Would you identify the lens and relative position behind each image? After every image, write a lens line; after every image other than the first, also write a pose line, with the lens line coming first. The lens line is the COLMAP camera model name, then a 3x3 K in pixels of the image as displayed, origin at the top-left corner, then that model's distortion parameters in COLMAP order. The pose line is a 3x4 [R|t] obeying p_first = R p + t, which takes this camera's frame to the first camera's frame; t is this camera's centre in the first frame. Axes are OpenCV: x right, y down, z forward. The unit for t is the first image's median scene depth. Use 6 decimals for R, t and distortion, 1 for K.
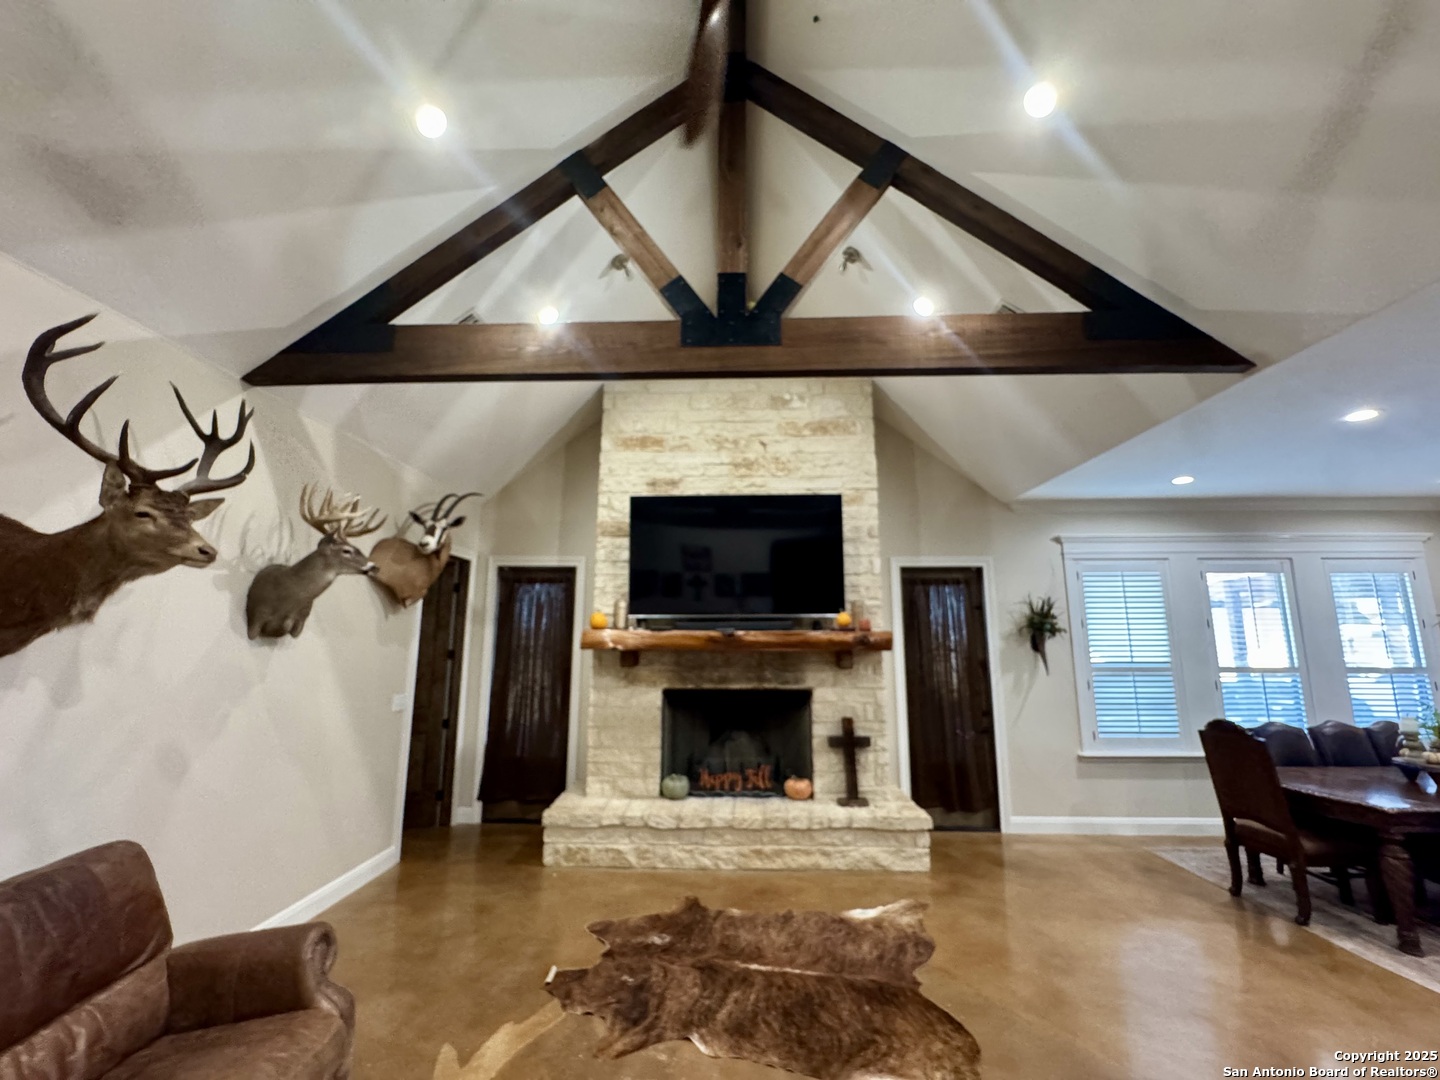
lens RADIAL K [[584.7, 0, 720.0], [0, 584.7, 540.0], [0, 0, 1]] dist [-0.005971, 0.000233]
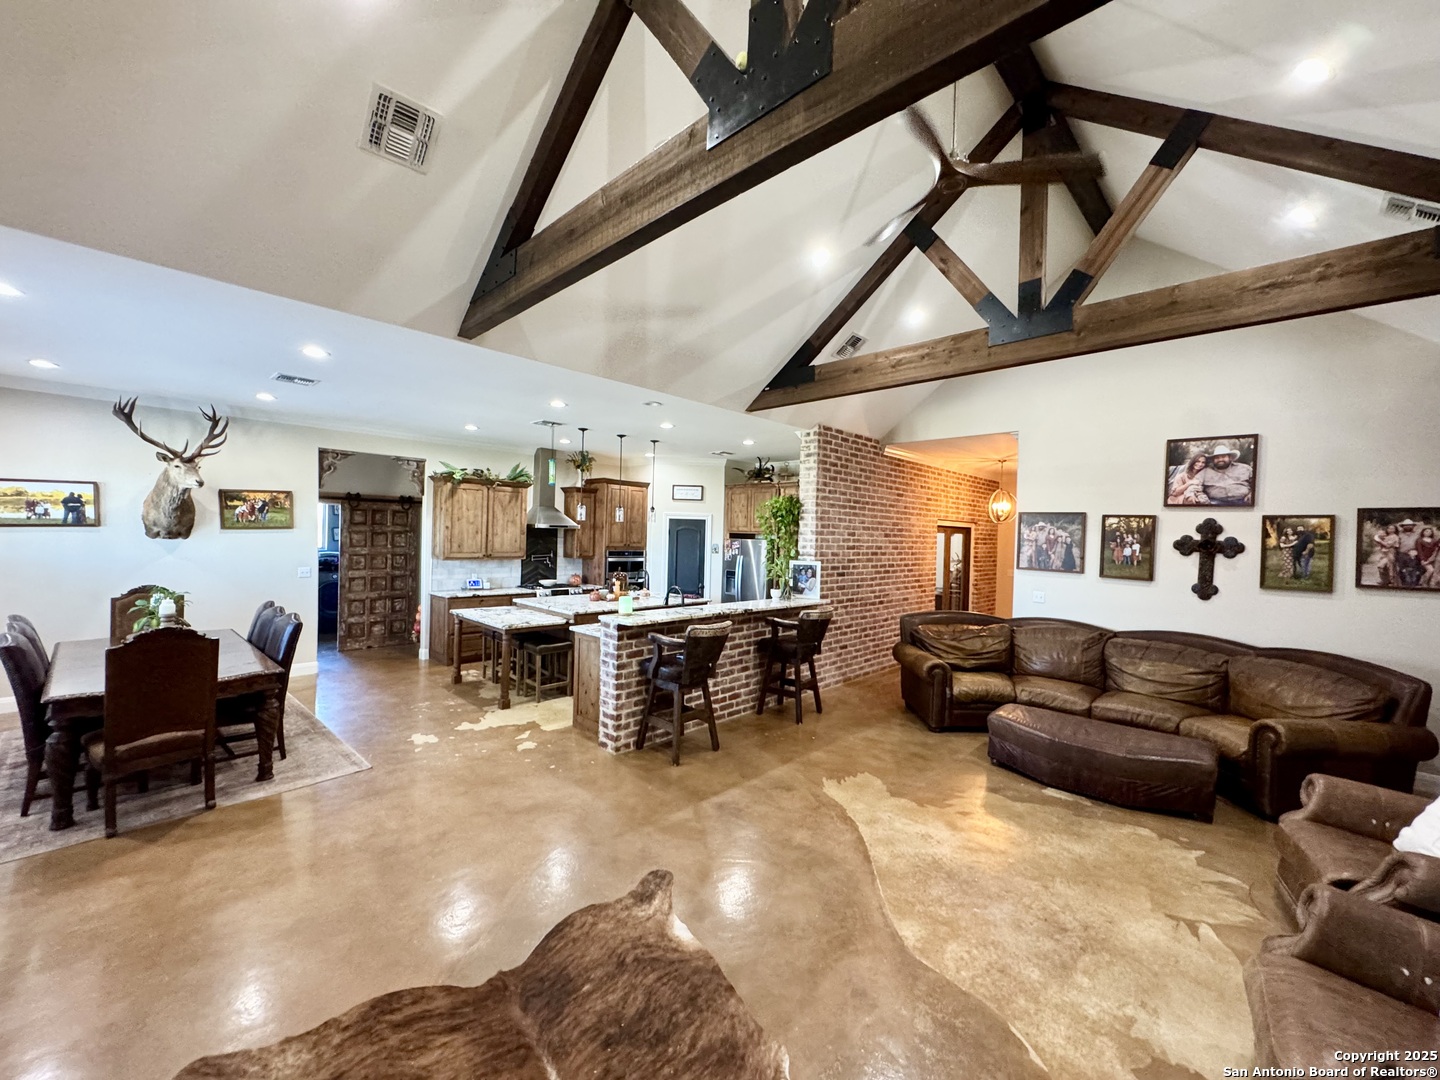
lens RADIAL K [[572.1, 0, 720.1], [0, 572.1, 537.9], [0, 0, 1]] dist [-0.003881, 0.000165]
pose [[-0.743251, -0.029746, 0.668351, -0.247789], [-0.141354, 0.983440, -0.113426, 0.136560], [-0.653909, -0.178778, -0.735147, 0.938087]]
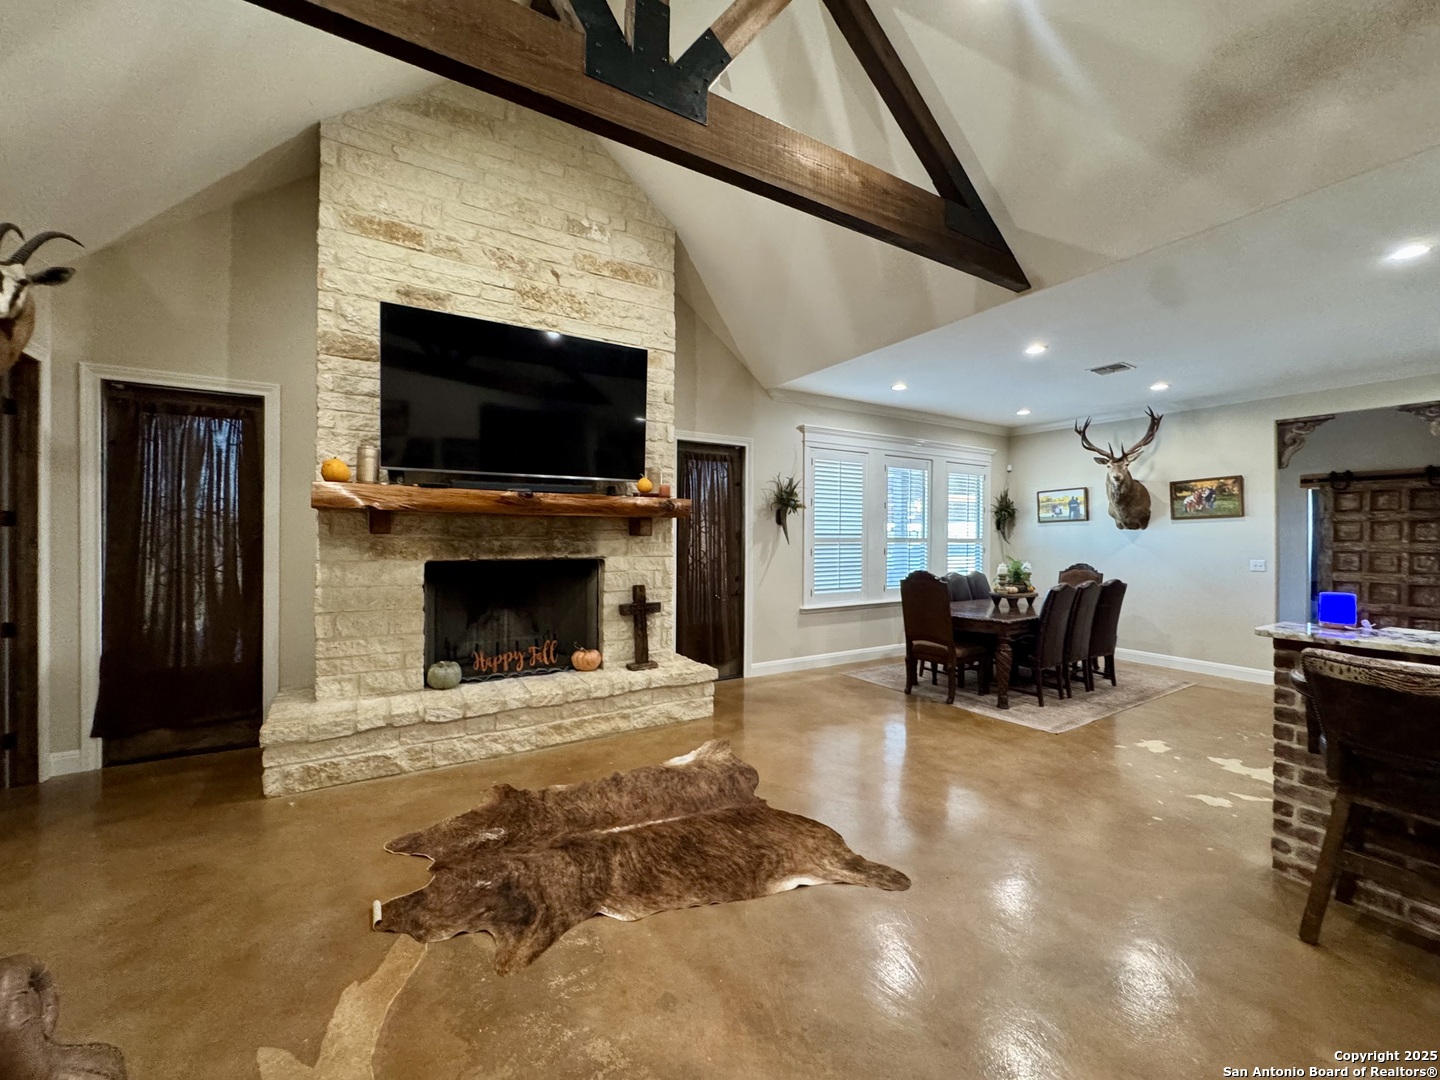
lens RADIAL K [[577.7, 0, 720.0], [0, 577.7, 540.0], [0, 0, 1]] dist [-0.002409, 0.000125]
pose [[0.836413, -0.002133, 0.548096, -0.208334], [-0.095226, 0.984219, 0.149148, 0.073241], [-0.539765, -0.176942, 0.823010, 0.143852]]
